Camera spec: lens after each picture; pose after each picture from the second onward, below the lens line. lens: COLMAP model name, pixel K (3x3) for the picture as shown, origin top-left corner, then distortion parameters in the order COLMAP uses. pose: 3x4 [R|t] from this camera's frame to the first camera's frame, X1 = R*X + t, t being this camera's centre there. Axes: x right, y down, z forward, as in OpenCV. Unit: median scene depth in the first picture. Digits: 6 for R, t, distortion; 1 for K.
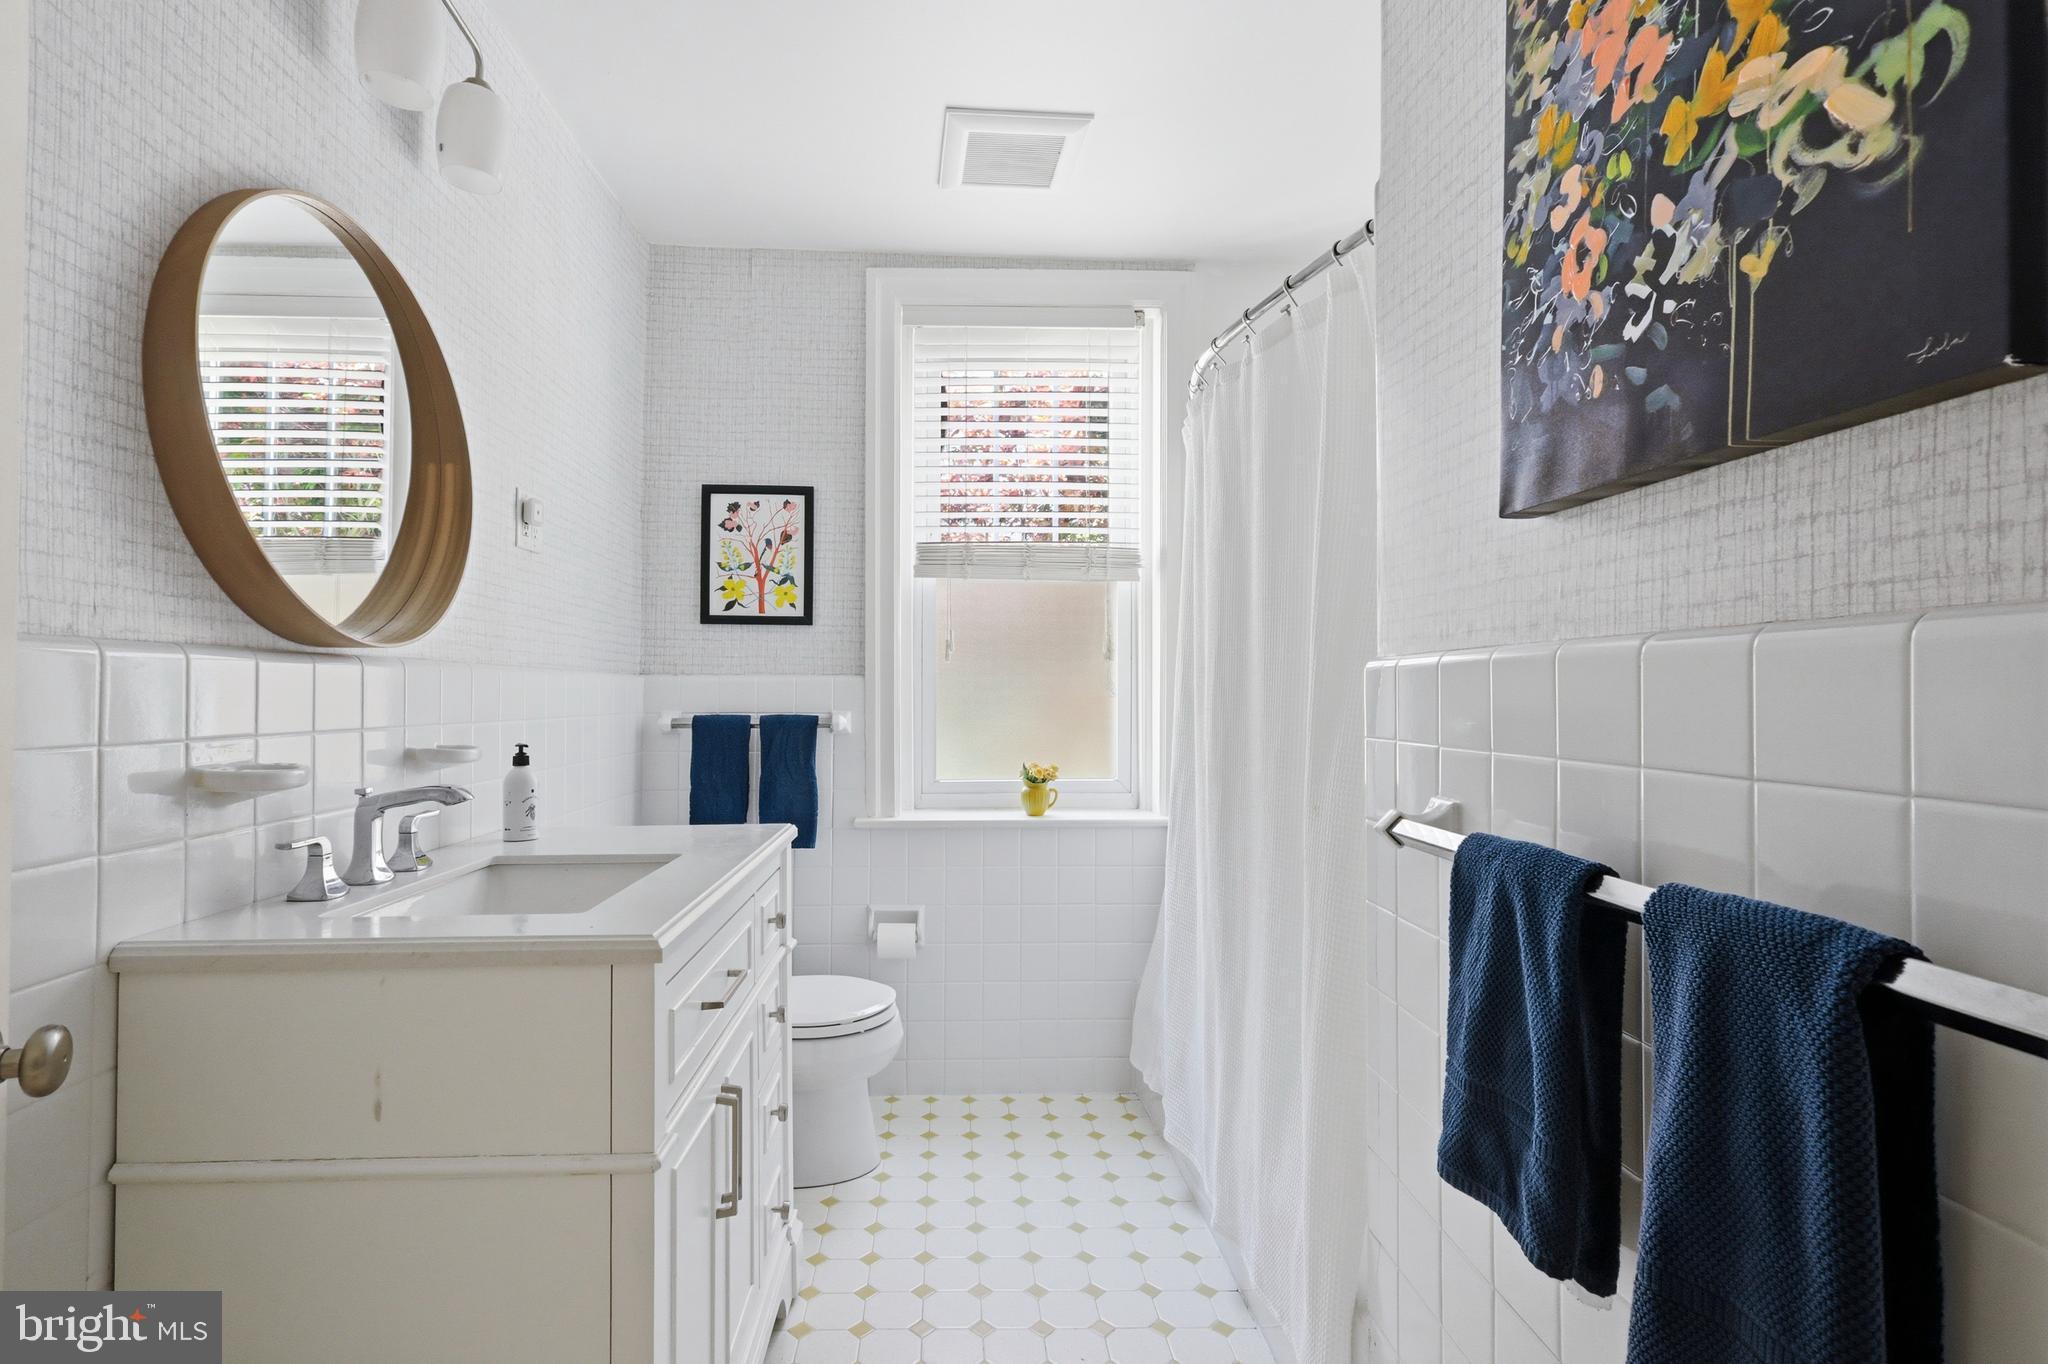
lens RADIAL K [[980.9, 0, 1024.8], [0, 980.9, 686.0], [0, 0, 1]] dist [-0.002242, 0.002186]
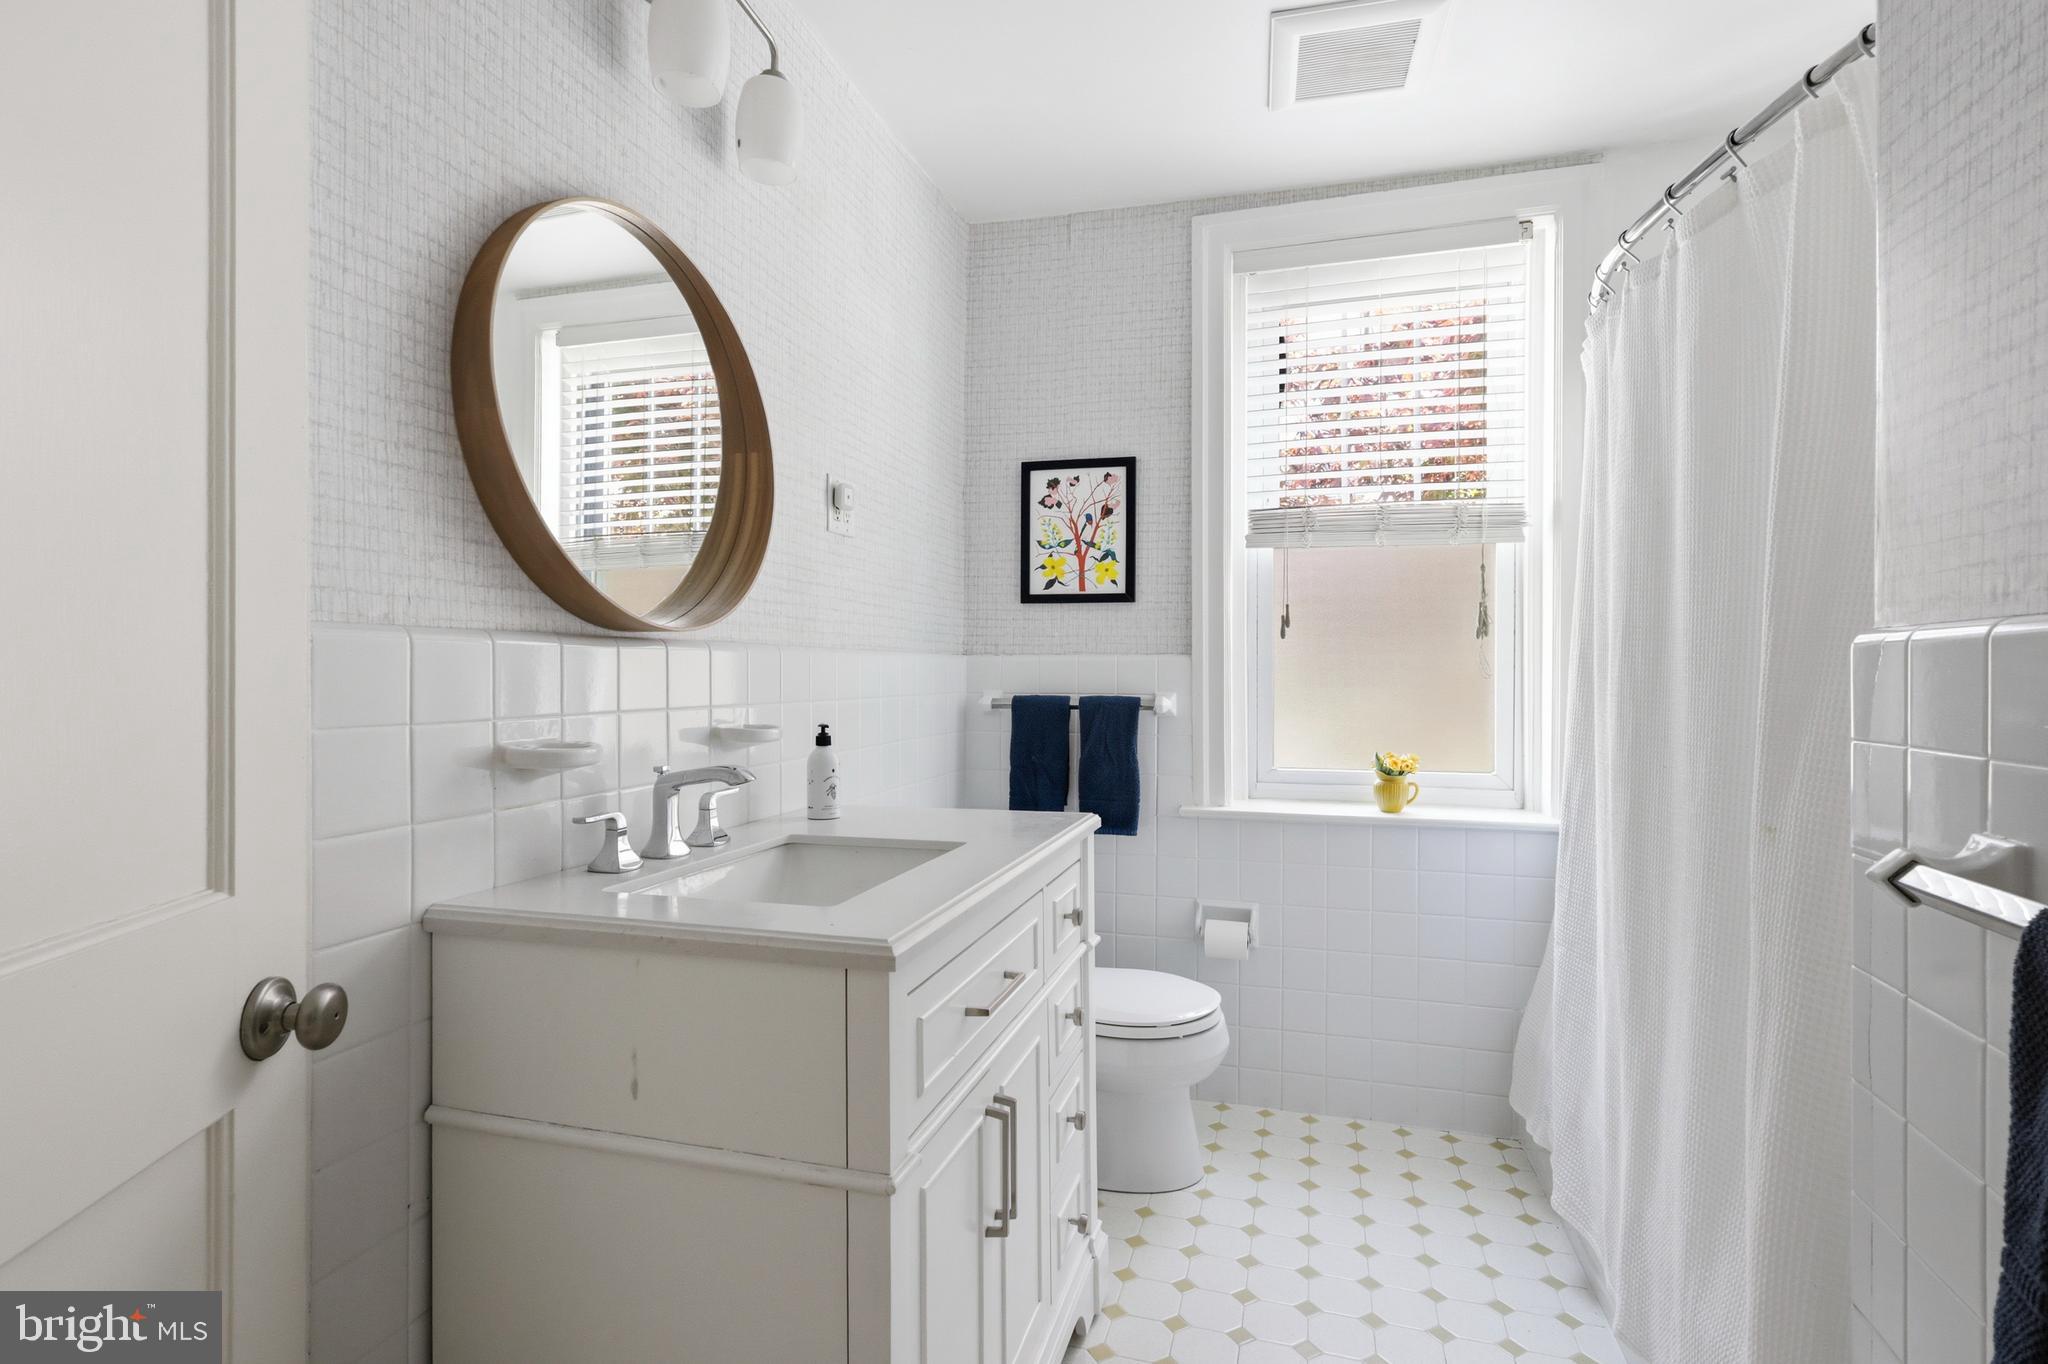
lens RADIAL K [[980.9, 0, 1016.9], [0, 980.9, 673.9], [0, 0, 1]] dist [-0.002242, 0.002186]
pose [[0.931077, 0.003998, -0.364800, 0.038759], [-0.000249, 0.999947, 0.010322, -0.003298], [0.364822, -0.009520, 0.931029, 0.107637]]
